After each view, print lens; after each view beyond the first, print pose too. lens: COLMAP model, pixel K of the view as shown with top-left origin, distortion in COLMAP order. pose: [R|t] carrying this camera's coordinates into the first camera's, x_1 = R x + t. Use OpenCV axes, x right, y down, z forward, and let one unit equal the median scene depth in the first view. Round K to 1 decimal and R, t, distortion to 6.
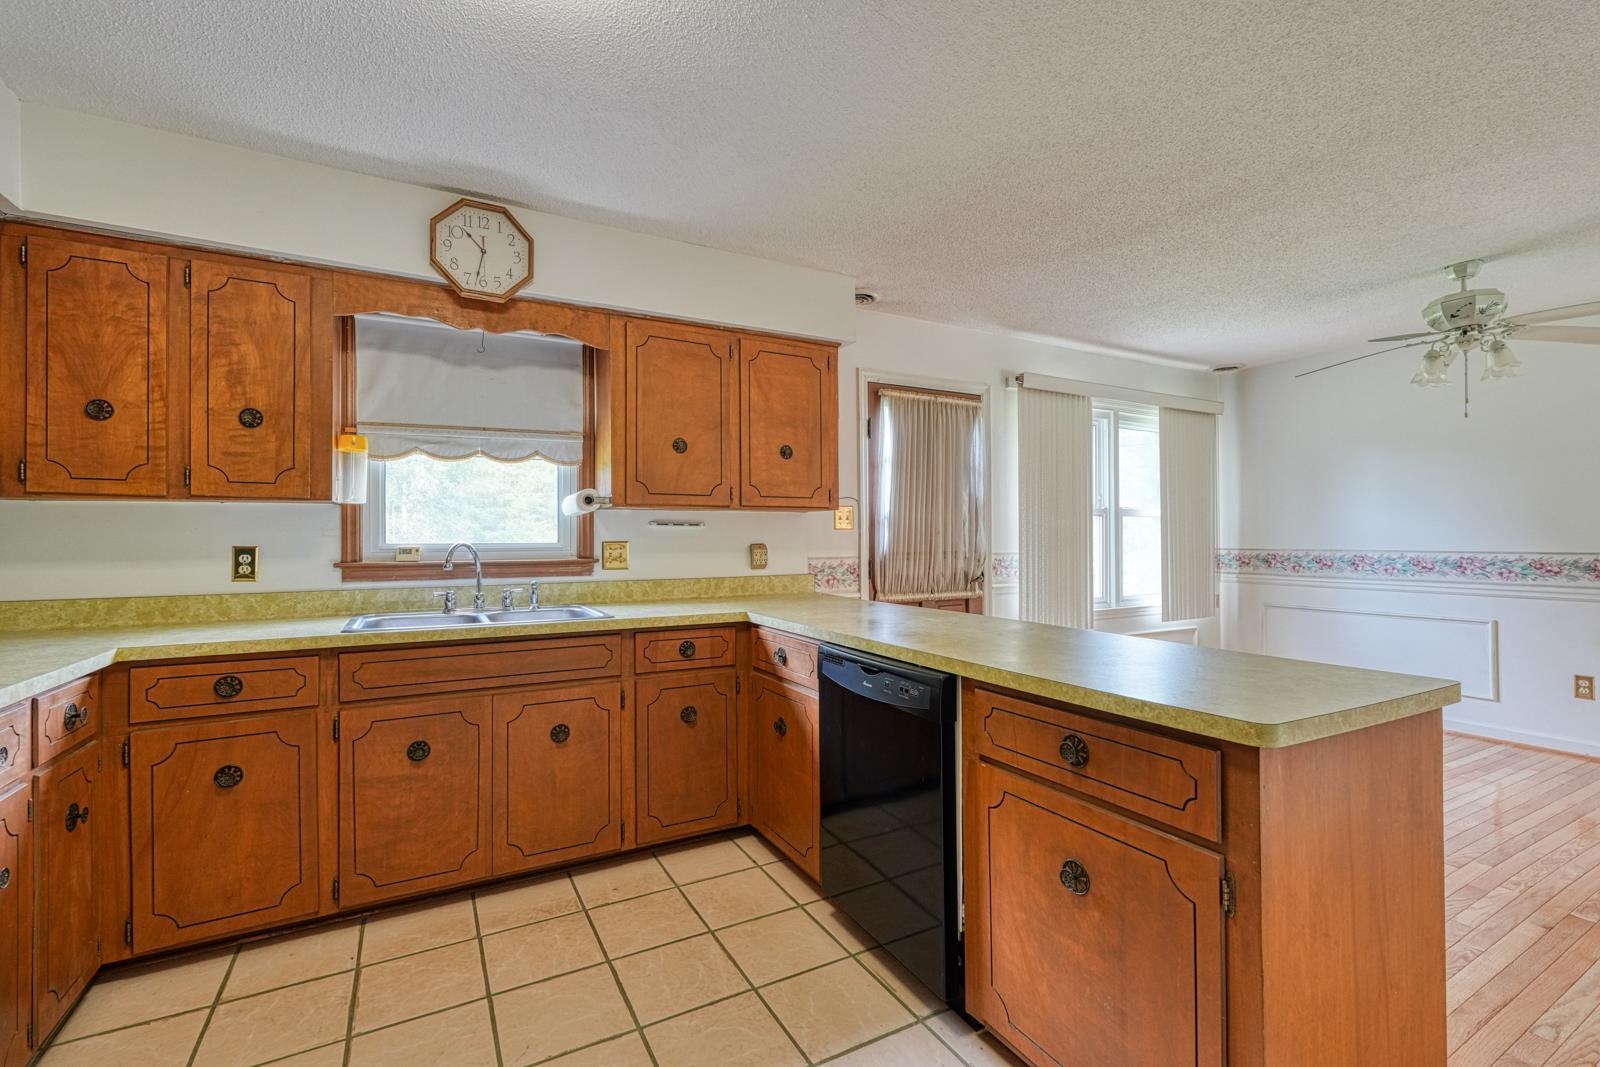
lens RADIAL K [[698.9, 0, 800.6], [0, 698.9, 531.3], [0, 0, 1]] dist [0.001654, 0.000342]
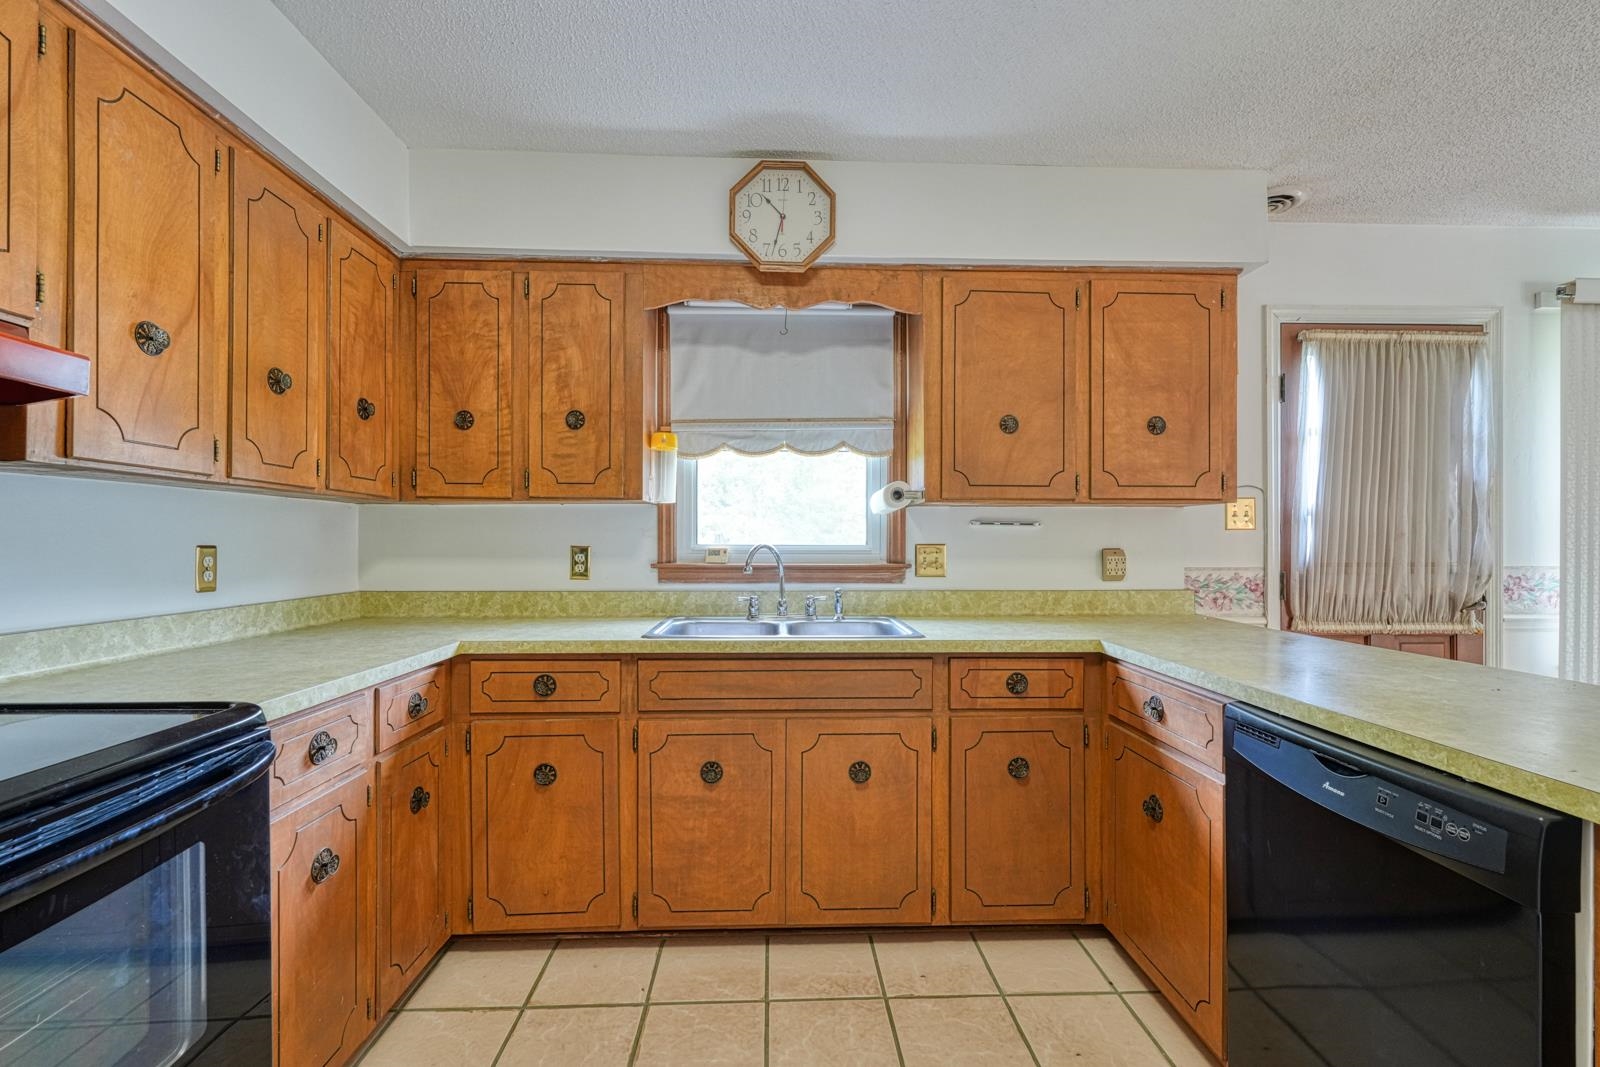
lens RADIAL K [[698.9, 0, 799.5], [0, 698.9, 543.3], [0, 0, 1]] dist [0.001654, 0.000342]
pose [[0.894583, 0.007030, -0.446847, -0.028135], [-0.001457, 0.999917, 0.012814, 0.002948], [0.446899, -0.010812, 0.894519, 0.171978]]
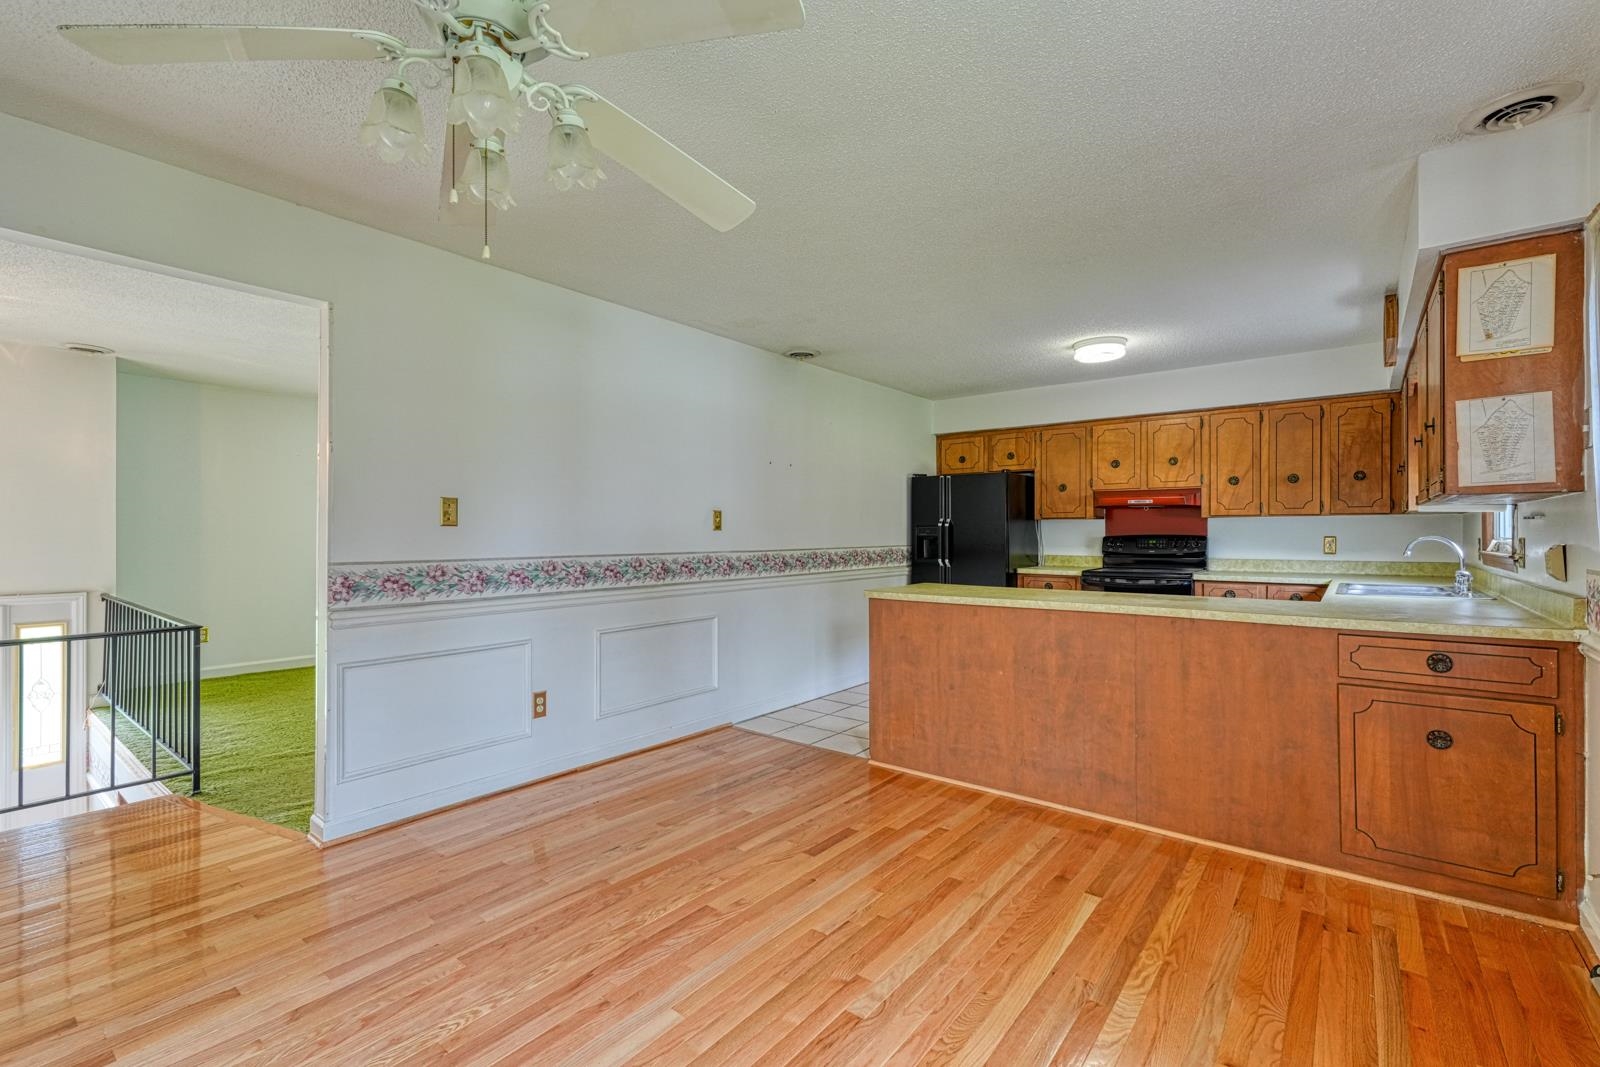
lens RADIAL K [[698.9, 0, 803.0], [0, 698.9, 531.8], [0, 0, 1]] dist [0.001654, 0.000342]
pose [[-0.923351, 0.005340, -0.383921, 0.977519], [0.009978, 0.999899, -0.010089, 0.006475], [0.383828, -0.013146, -0.923311, 1.518022]]
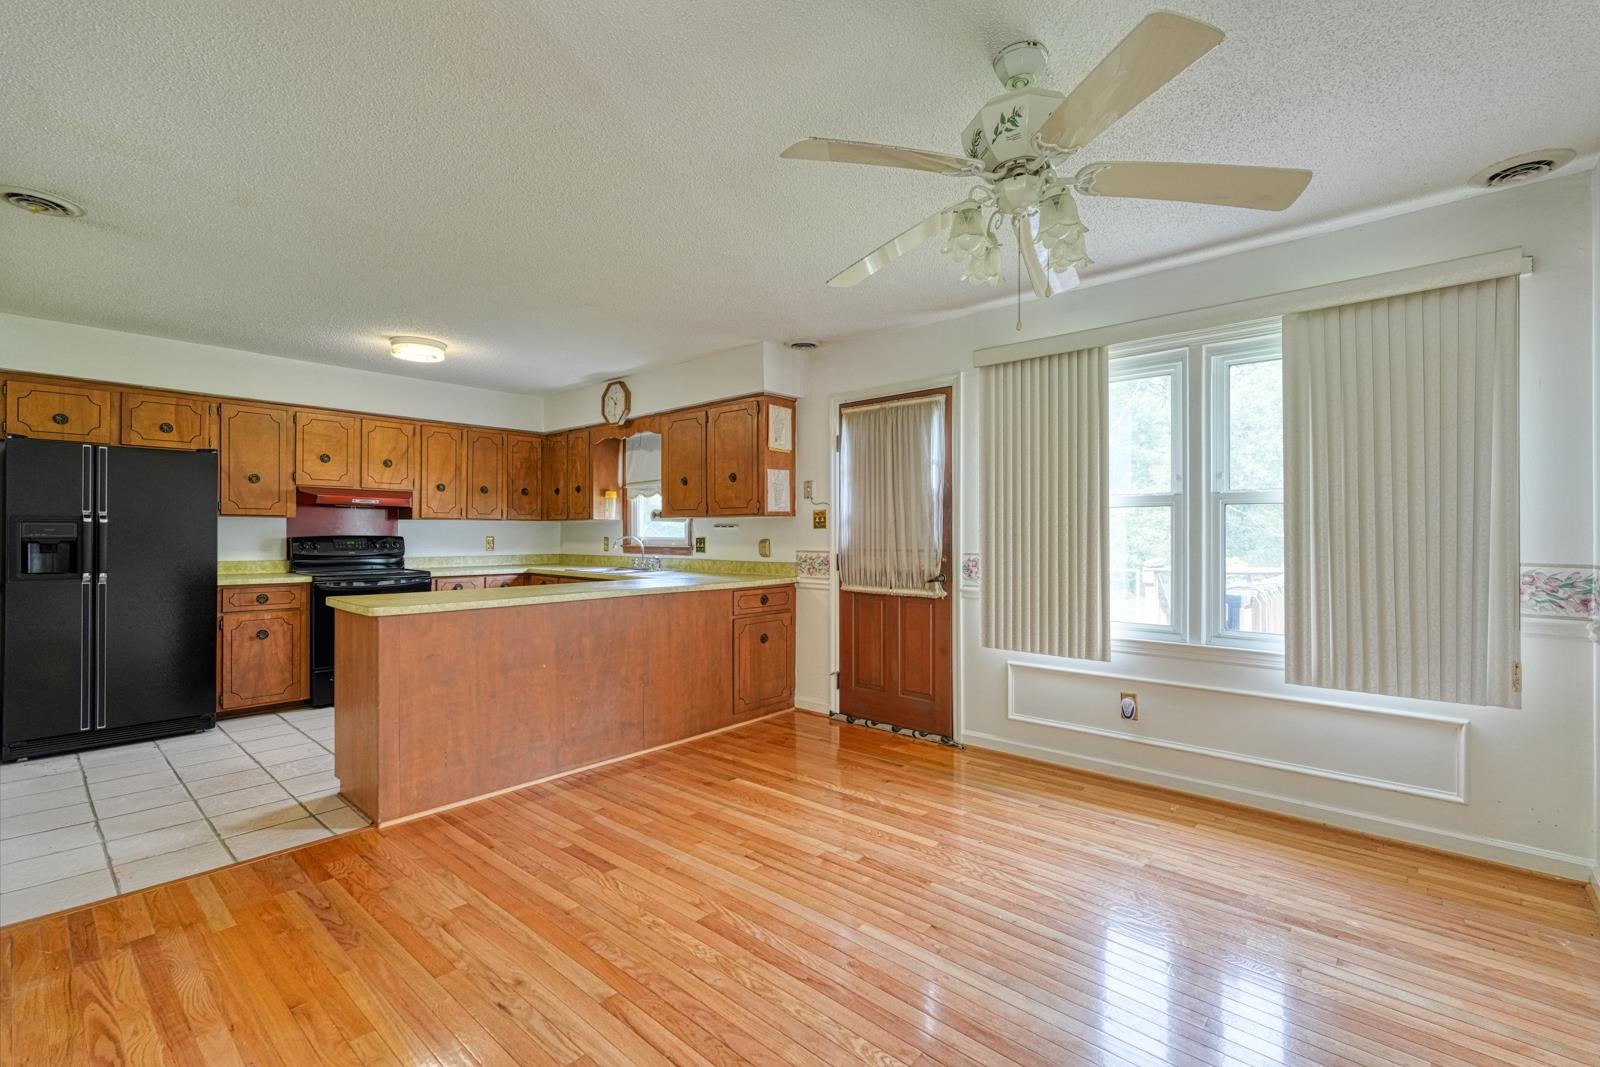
lens RADIAL K [[698.9, 0, 802.9], [0, 698.9, 530.7], [0, 0, 1]] dist [0.001654, 0.000342]
pose [[0.332893, 0.000431, -0.942965, 1.485267], [0.007614, 0.999966, 0.003146, -0.004208], [0.942934, -0.008227, 0.332878, 0.674703]]
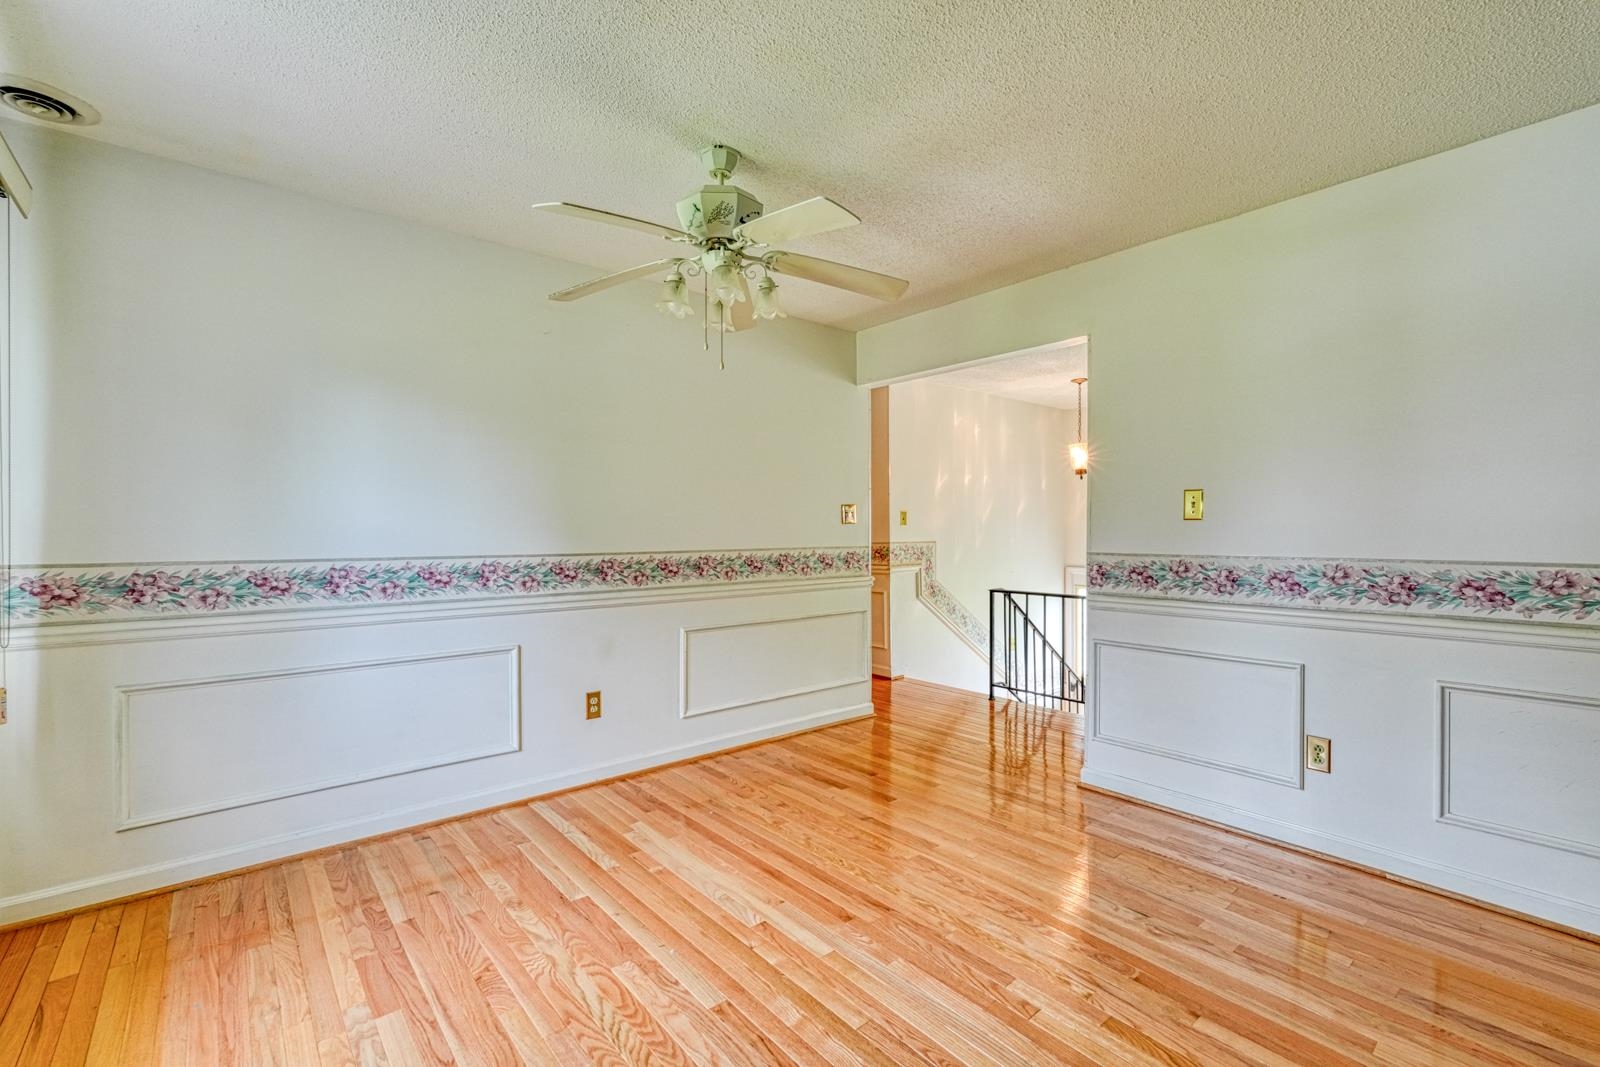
lens RADIAL K [[698.9, 0, 799.3], [0, 698.9, 533.2], [0, 0, 1]] dist [0.001654, 0.000342]
pose [[-0.193676, 0.006734, 0.981042, 0.241482], [-0.006326, 0.999947, -0.008112, 0.012638], [-0.981045, -0.007777, -0.193623, 1.105372]]
